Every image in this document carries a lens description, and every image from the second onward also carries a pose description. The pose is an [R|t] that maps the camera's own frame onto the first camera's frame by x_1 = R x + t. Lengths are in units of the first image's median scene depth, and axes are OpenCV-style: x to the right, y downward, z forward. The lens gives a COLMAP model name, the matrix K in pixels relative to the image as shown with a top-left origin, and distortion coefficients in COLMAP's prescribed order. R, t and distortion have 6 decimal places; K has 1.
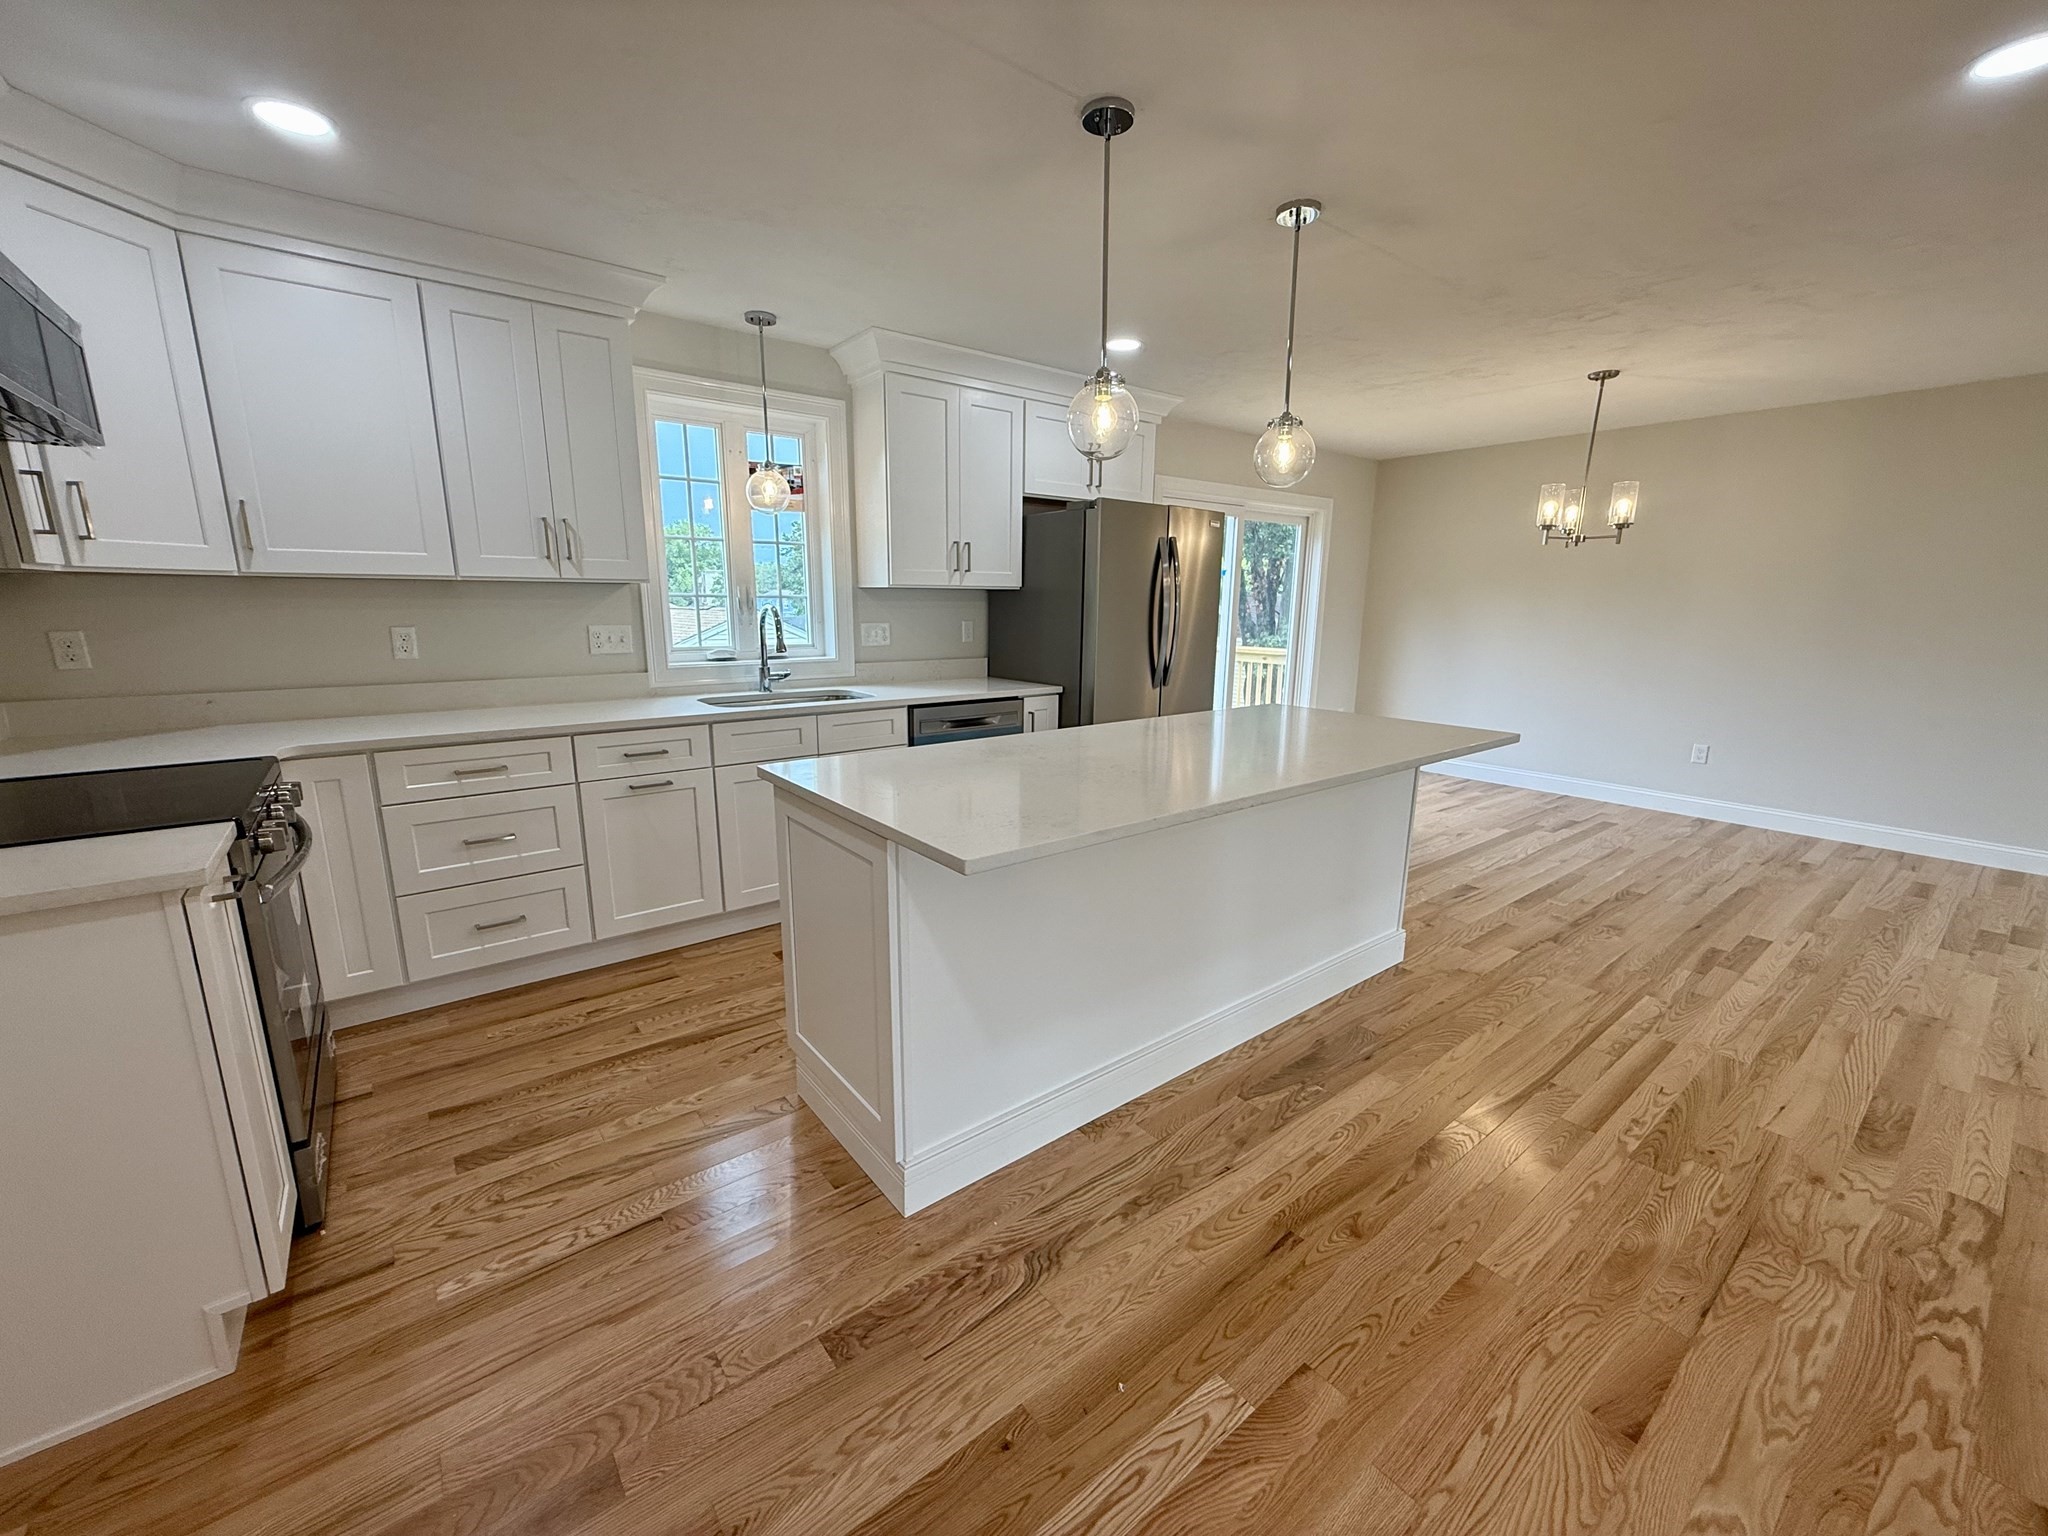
lens RADIAL K [[821.0, 0, 1016.3], [0, 821.0, 770.9], [0, 0, 1]] dist [0.001723, -0.000131]
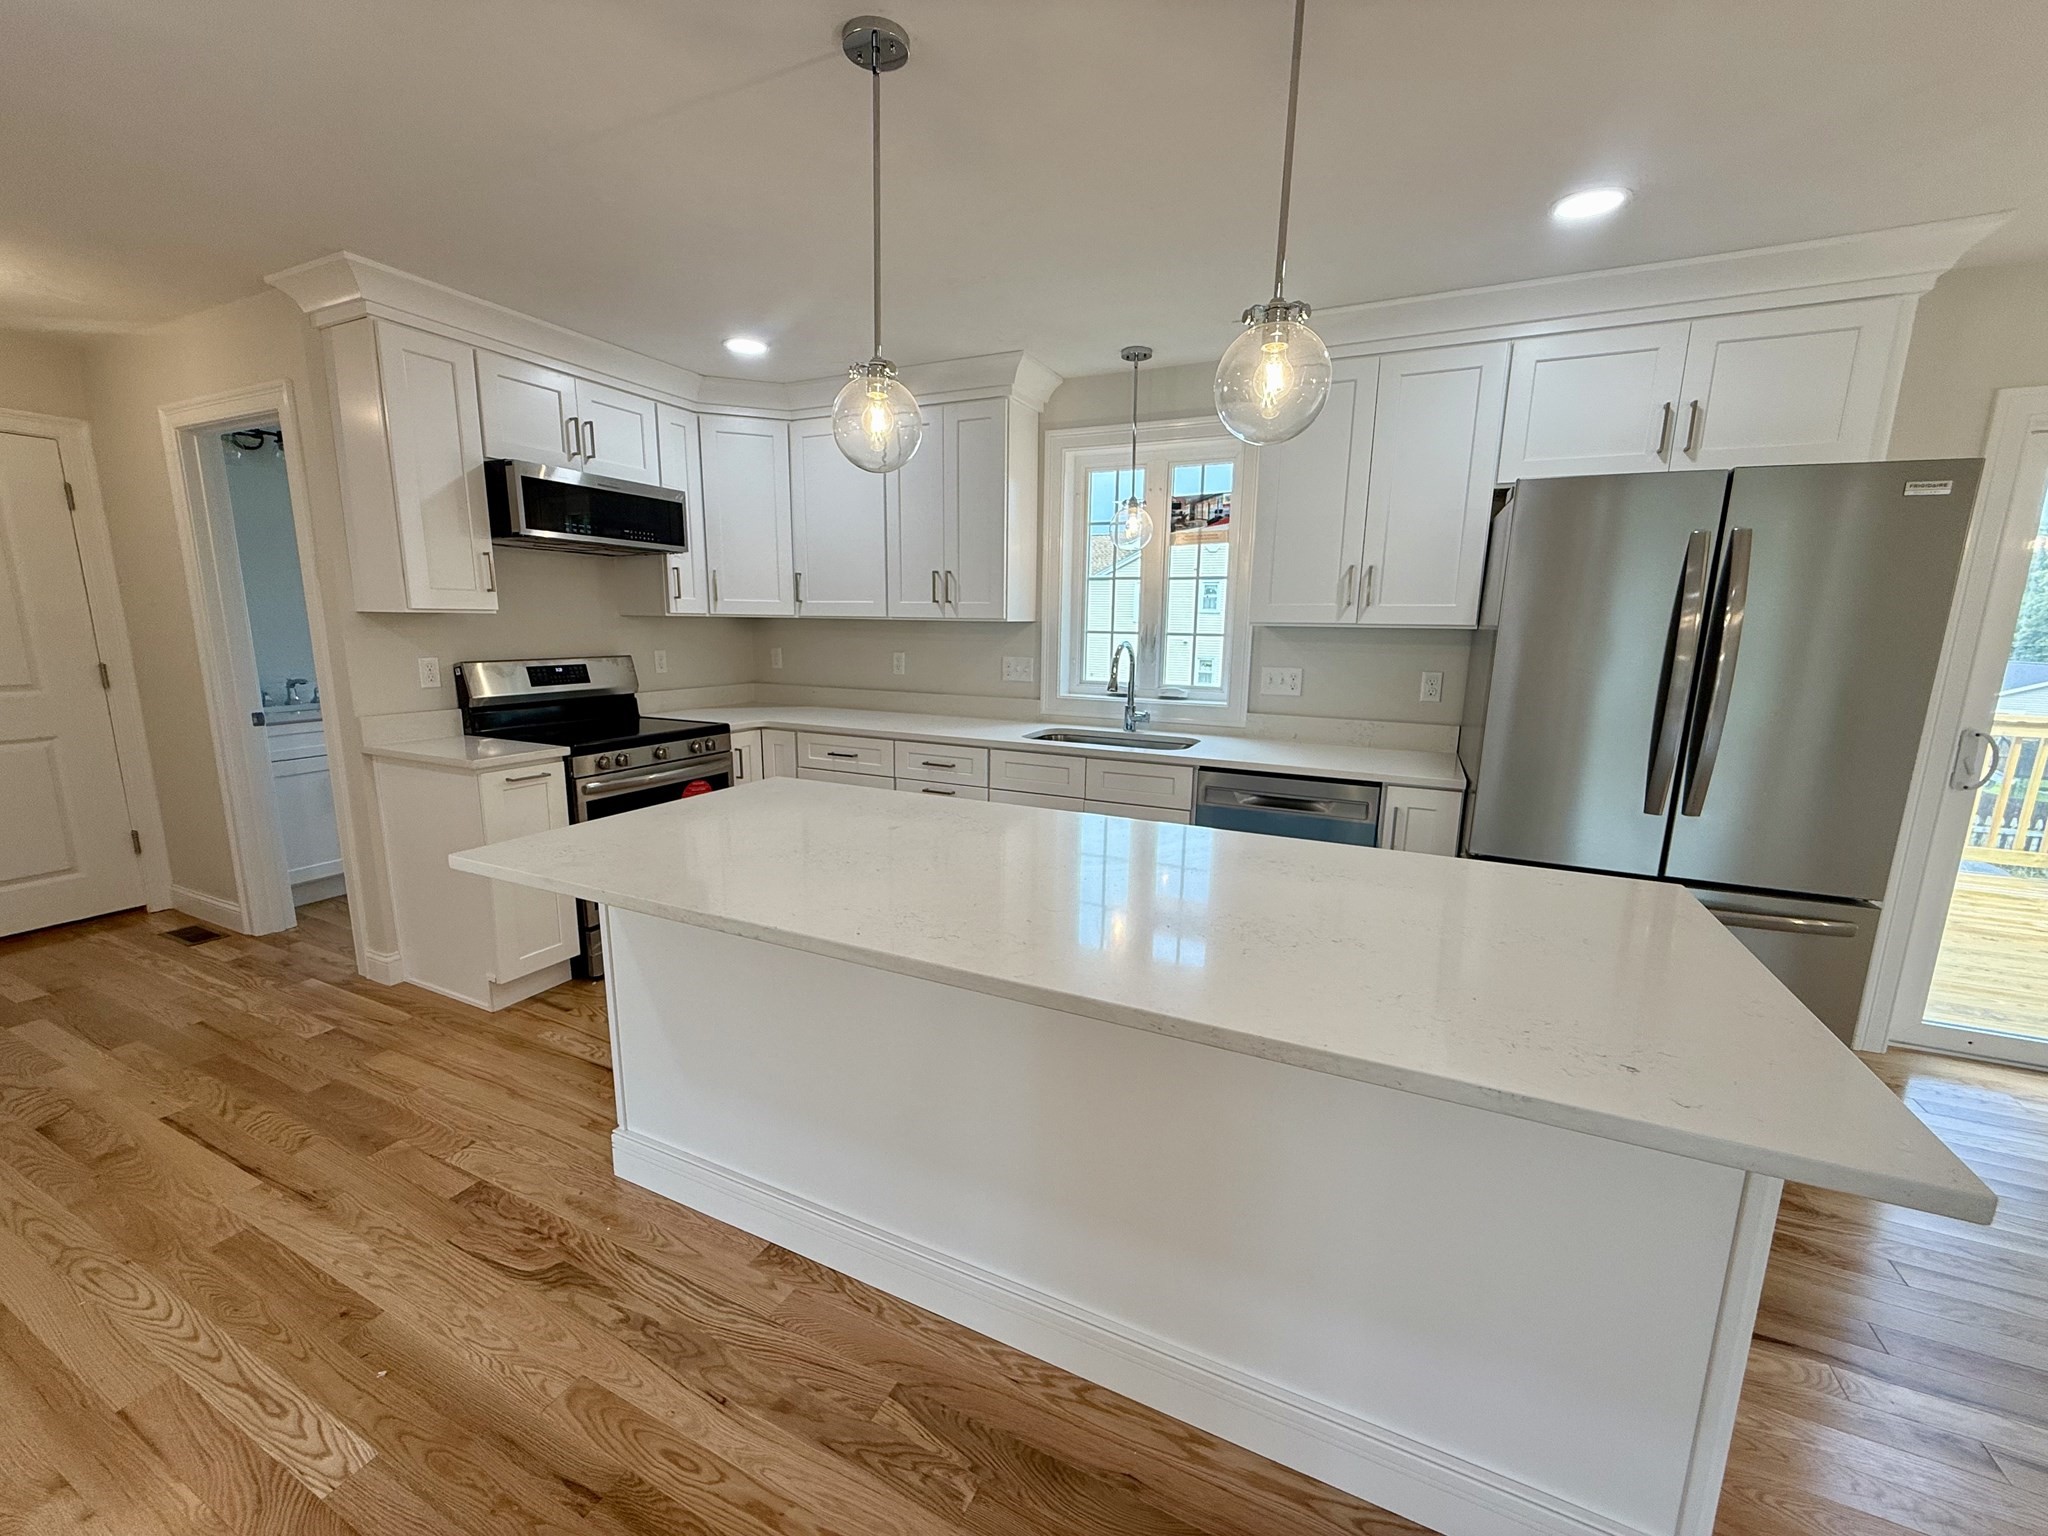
lens RADIAL K [[821.0, 0, 1016.2], [0, 821.0, 769.8], [0, 0, 1]] dist [0.001723, -0.000131]
pose [[0.441321, 0.160531, -0.882873, 0.762583], [-0.195568, 0.977425, 0.079964, -0.154167], [0.875779, 0.137372, 0.462753, 0.652297]]
